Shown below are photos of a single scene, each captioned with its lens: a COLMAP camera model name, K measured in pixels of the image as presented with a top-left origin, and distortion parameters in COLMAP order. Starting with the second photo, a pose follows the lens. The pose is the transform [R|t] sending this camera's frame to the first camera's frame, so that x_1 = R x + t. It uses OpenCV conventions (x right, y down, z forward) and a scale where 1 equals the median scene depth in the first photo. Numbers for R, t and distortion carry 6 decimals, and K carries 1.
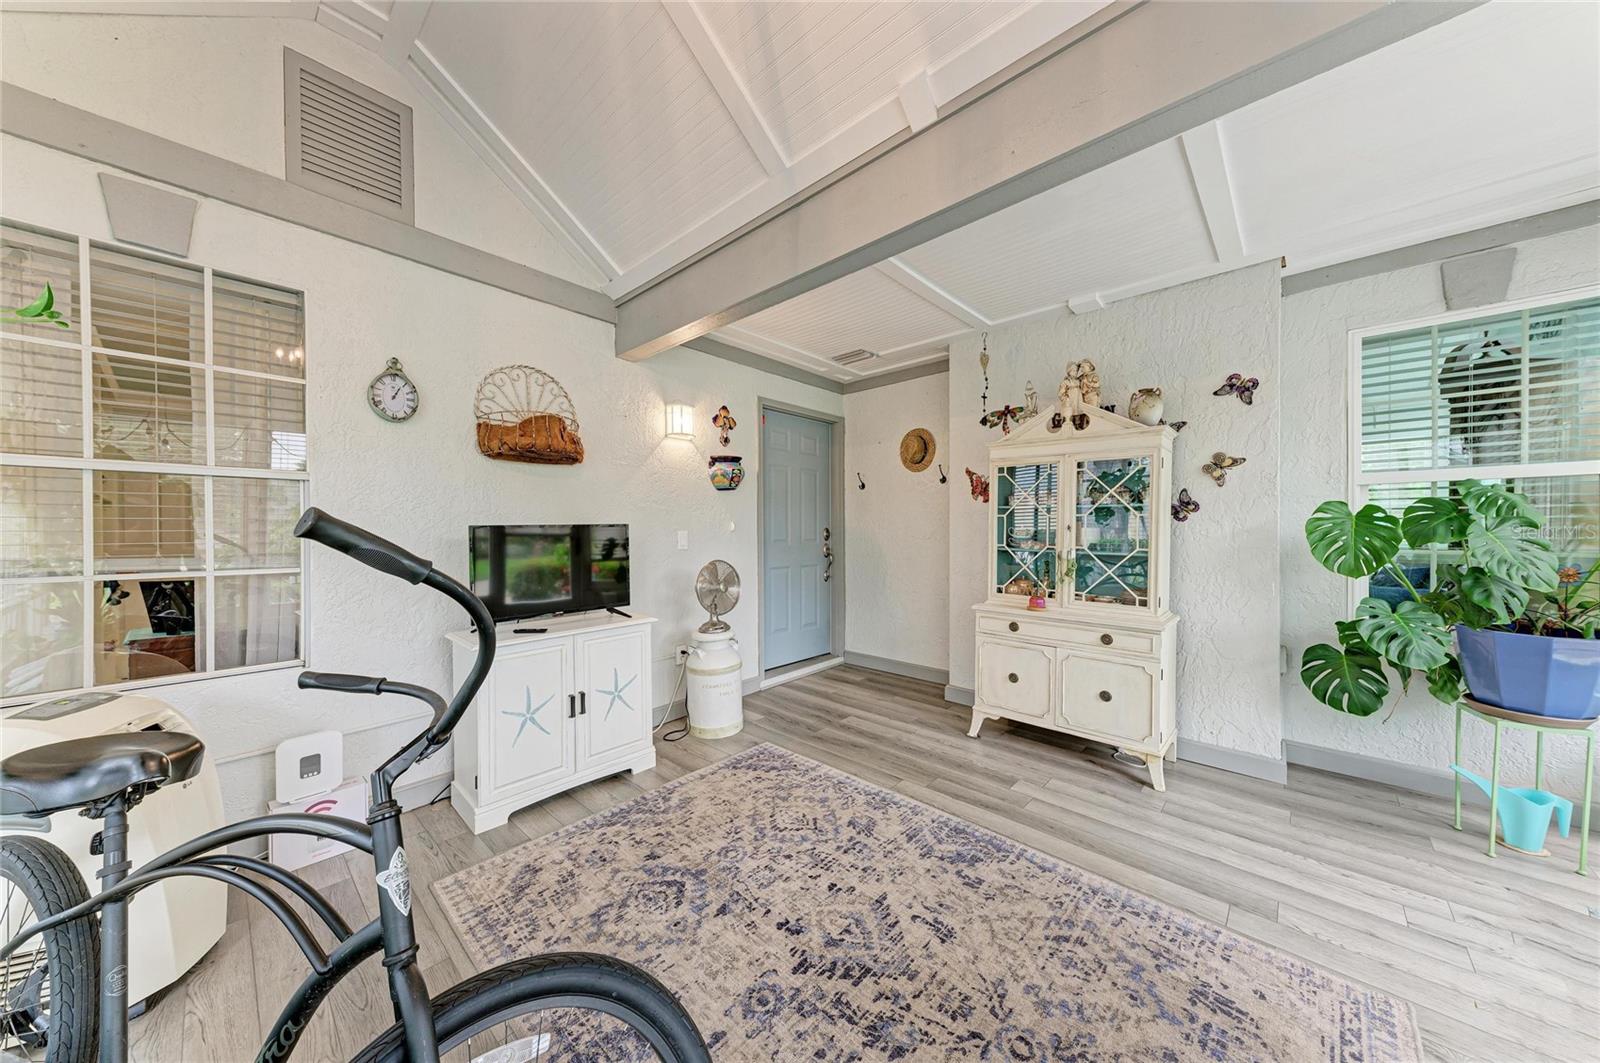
lens RADIAL K [[537.4, 0, 807.9], [0, 537.4, 529.6], [0, 0, 1]] dist [0.020839, -0.003341]
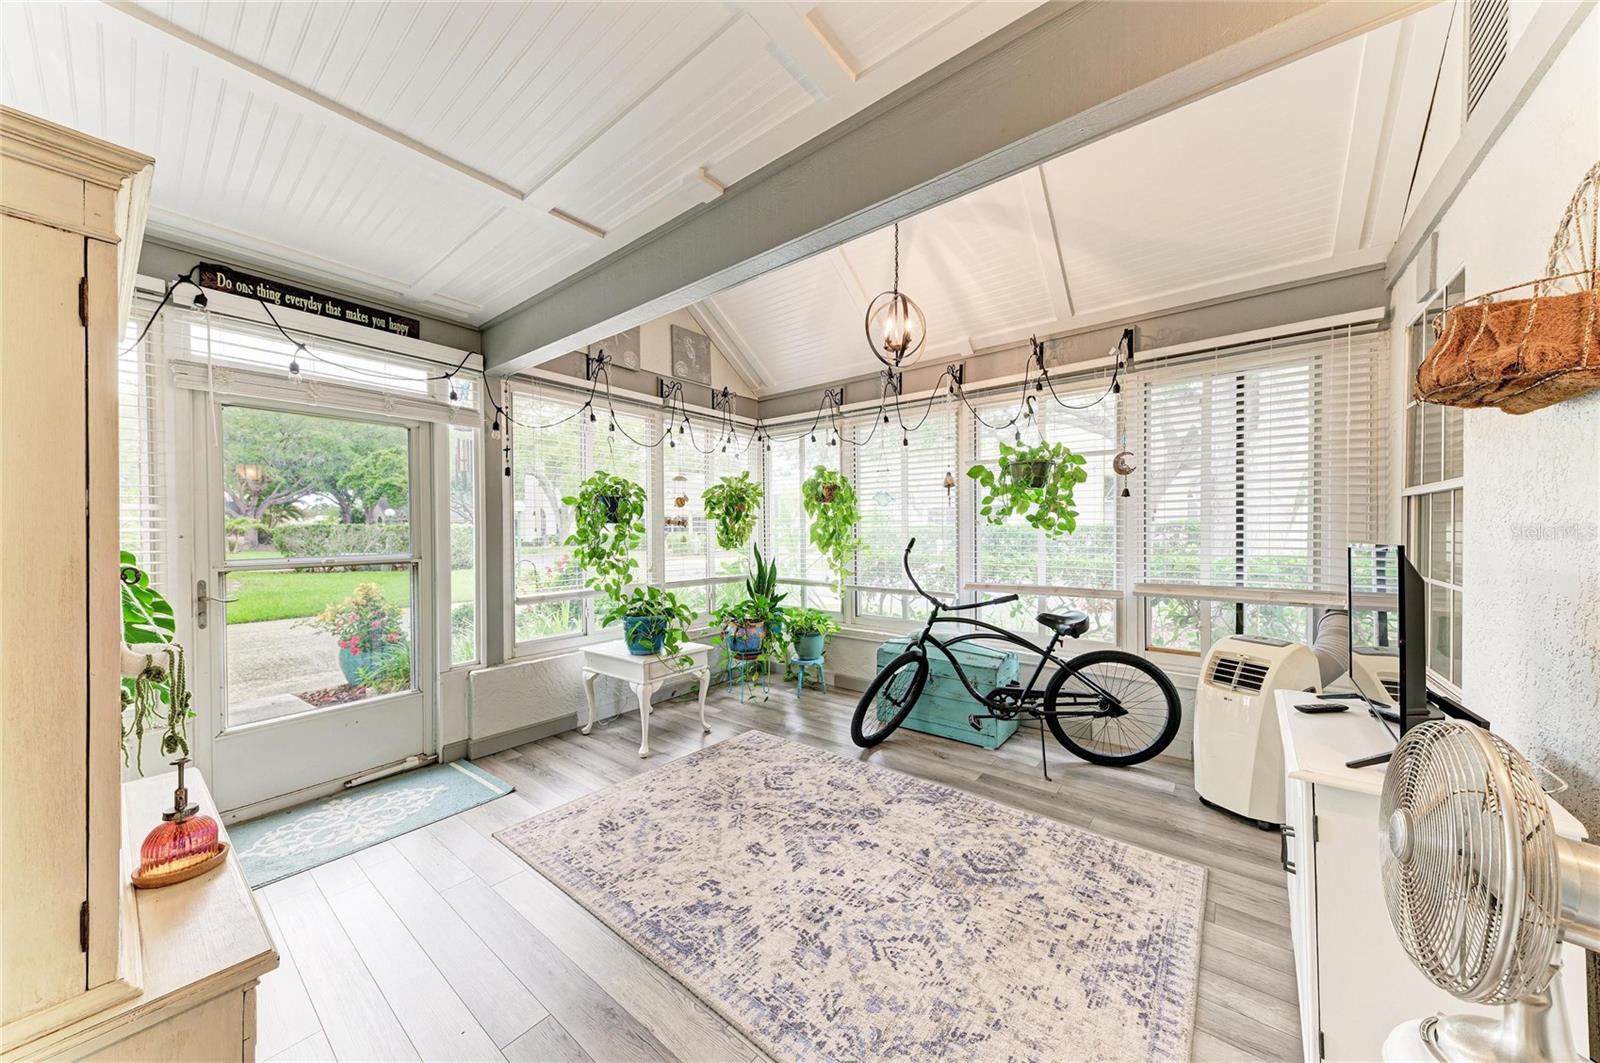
lens RADIAL K [[537.4, 0, 806.5], [0, 537.4, 536.9], [0, 0, 1]] dist [0.020839, -0.003341]
pose [[-0.997402, 0.011445, -0.071118, 0.160442], [0.010536, 0.999858, 0.013132, -0.037183], [0.071258, 0.012348, -0.997381, 1.807207]]
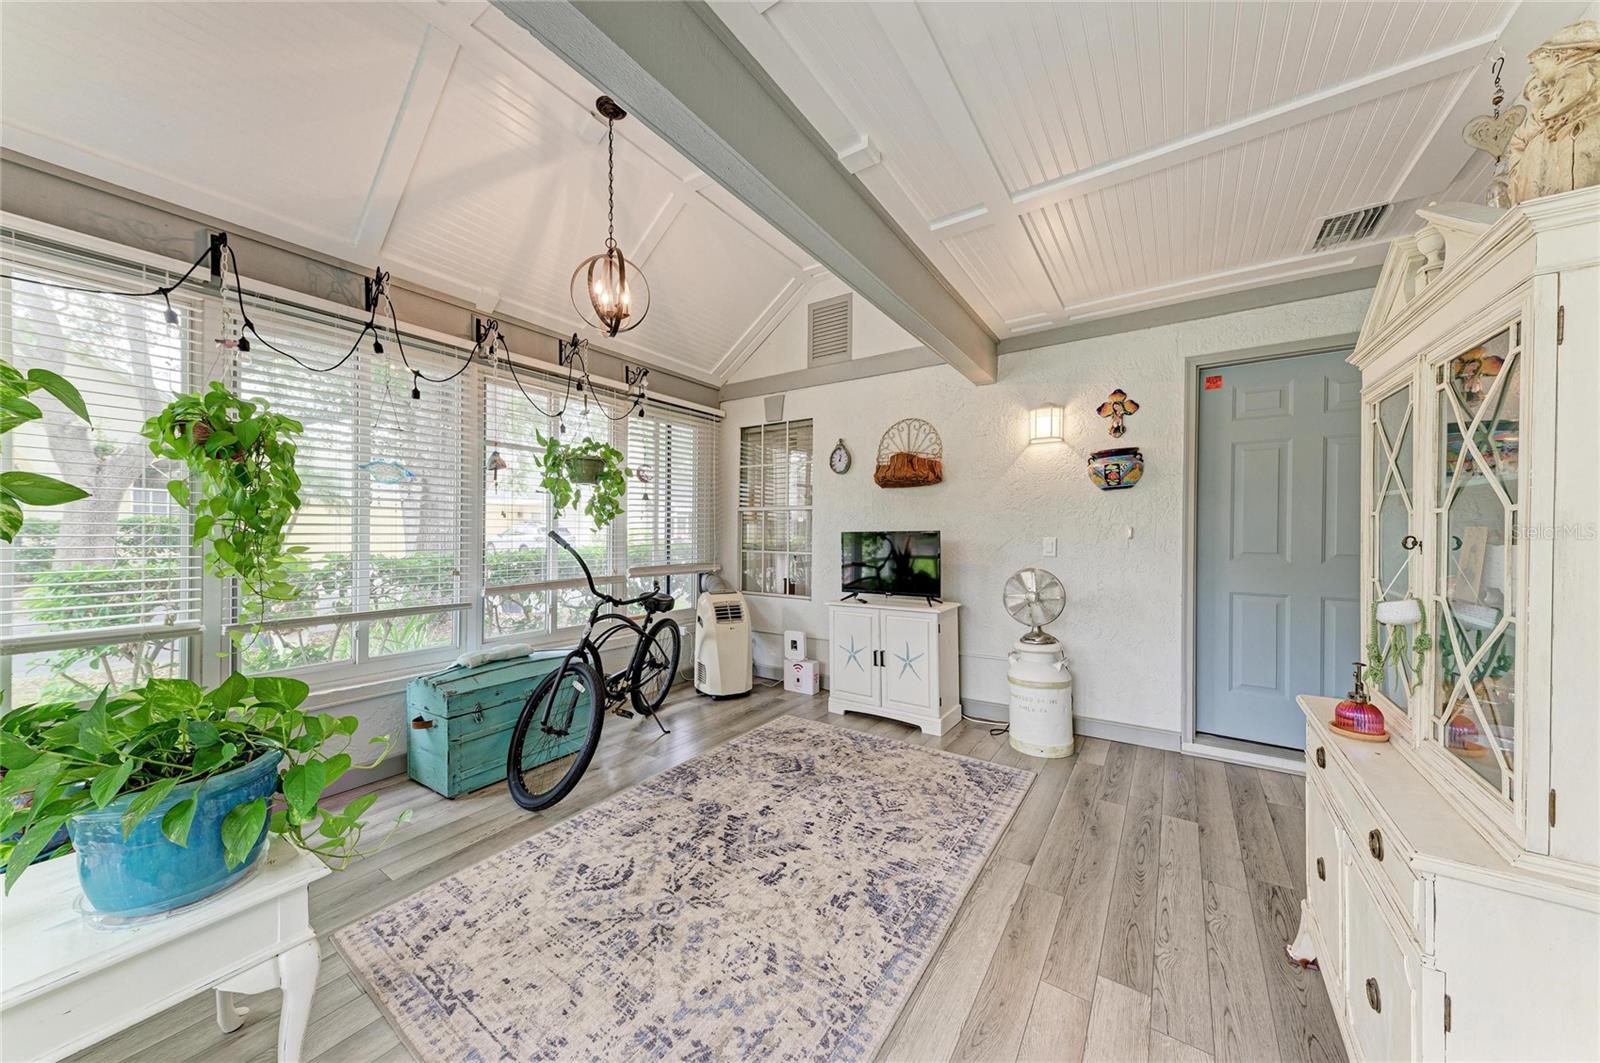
lens RADIAL K [[537.4, 0, 795.9], [0, 537.4, 532.2], [0, 0, 1]] dist [0.020839, -0.003341]
pose [[0.128643, 0.006425, -0.991670, 1.099885], [-0.004134, 0.999974, 0.005943, -0.017584], [0.991682, 0.003335, 0.128666, 0.696862]]
